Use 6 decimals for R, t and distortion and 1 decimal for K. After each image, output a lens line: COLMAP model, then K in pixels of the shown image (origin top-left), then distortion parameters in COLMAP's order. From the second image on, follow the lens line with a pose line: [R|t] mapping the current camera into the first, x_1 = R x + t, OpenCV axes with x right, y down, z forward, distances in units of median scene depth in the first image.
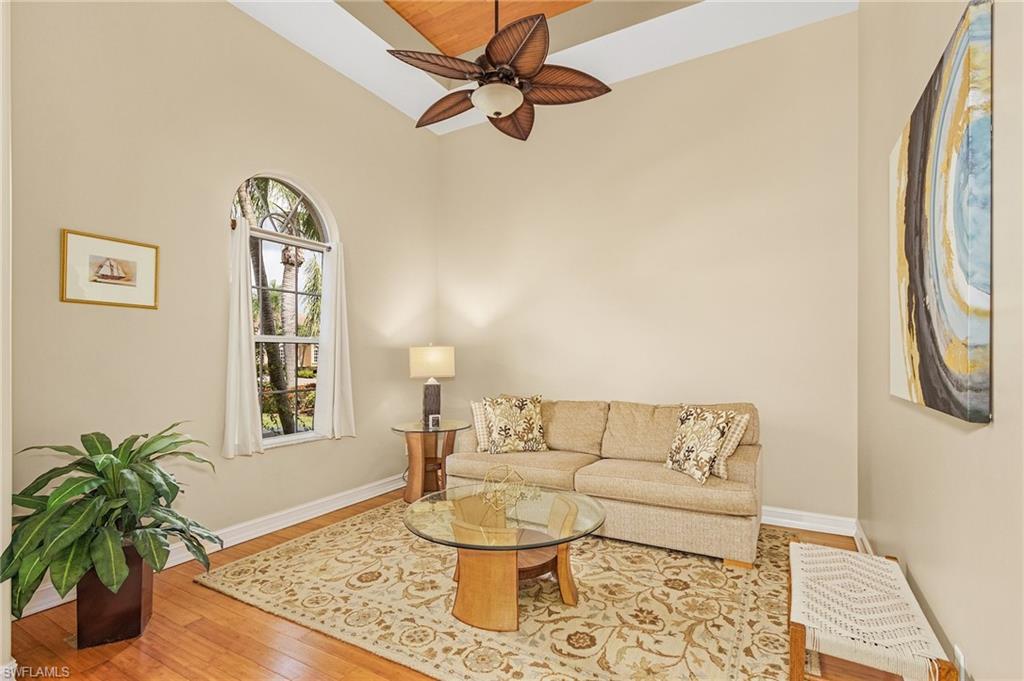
lens RADIAL K [[473.1, 0, 517.0], [0, 473.1, 351.3], [0, 0, 1]] dist [0.007793, -0.001858]
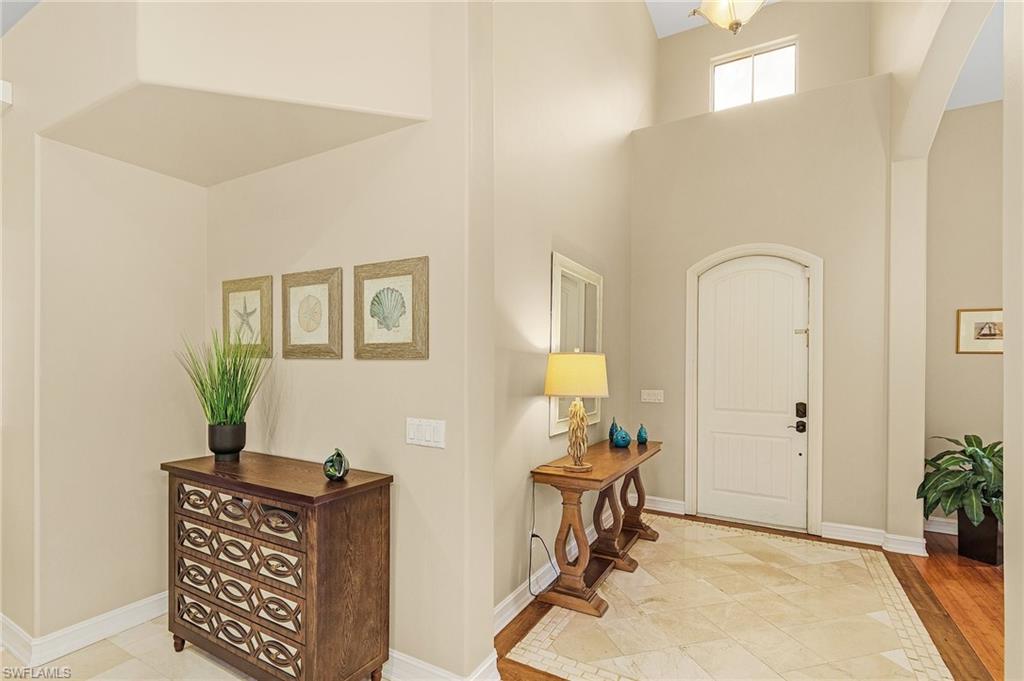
lens RADIAL K [[473.1, 0, 524.5], [0, 473.1, 364.1], [0, 0, 1]] dist [0.007793, -0.001858]
pose [[0.015338, 0.004809, -0.999871, 0.773426], [-0.004860, 0.999977, 0.004735, -0.077884], [0.999871, 0.004787, 0.015361, -0.606662]]
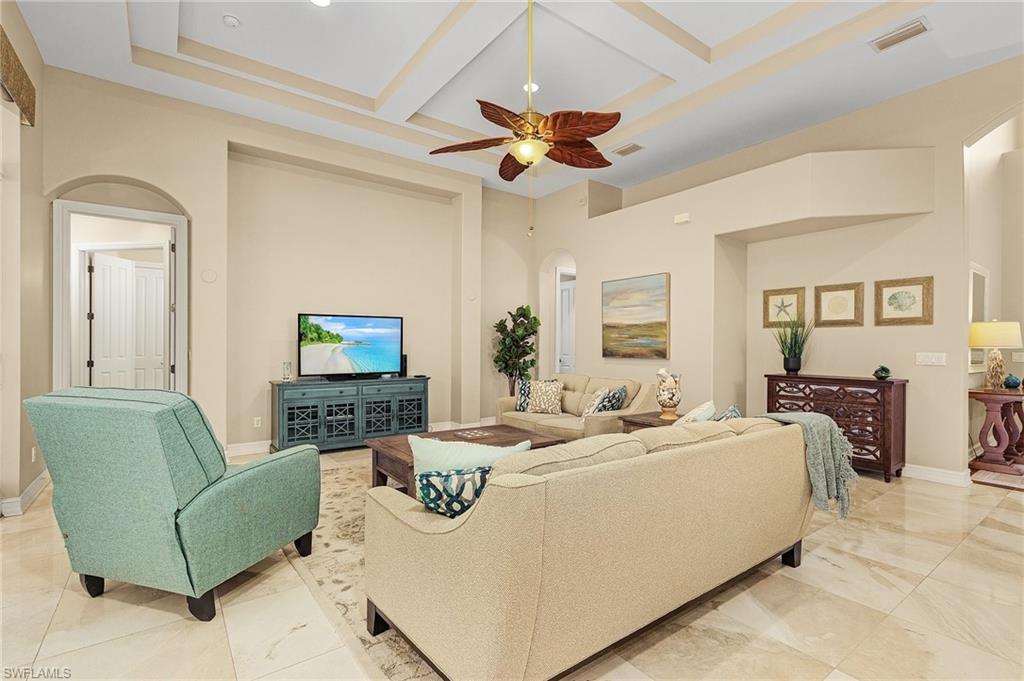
lens RADIAL K [[473.1, 0, 506.1], [0, 473.1, 344.3], [0, 0, 1]] dist [0.007793, -0.001858]
pose [[-0.411960, 0.002597, -0.911198, 3.782582], [0.000352, 0.999996, 0.002691, 0.057257], [0.911202, 0.000788, -0.411959, -2.437560]]
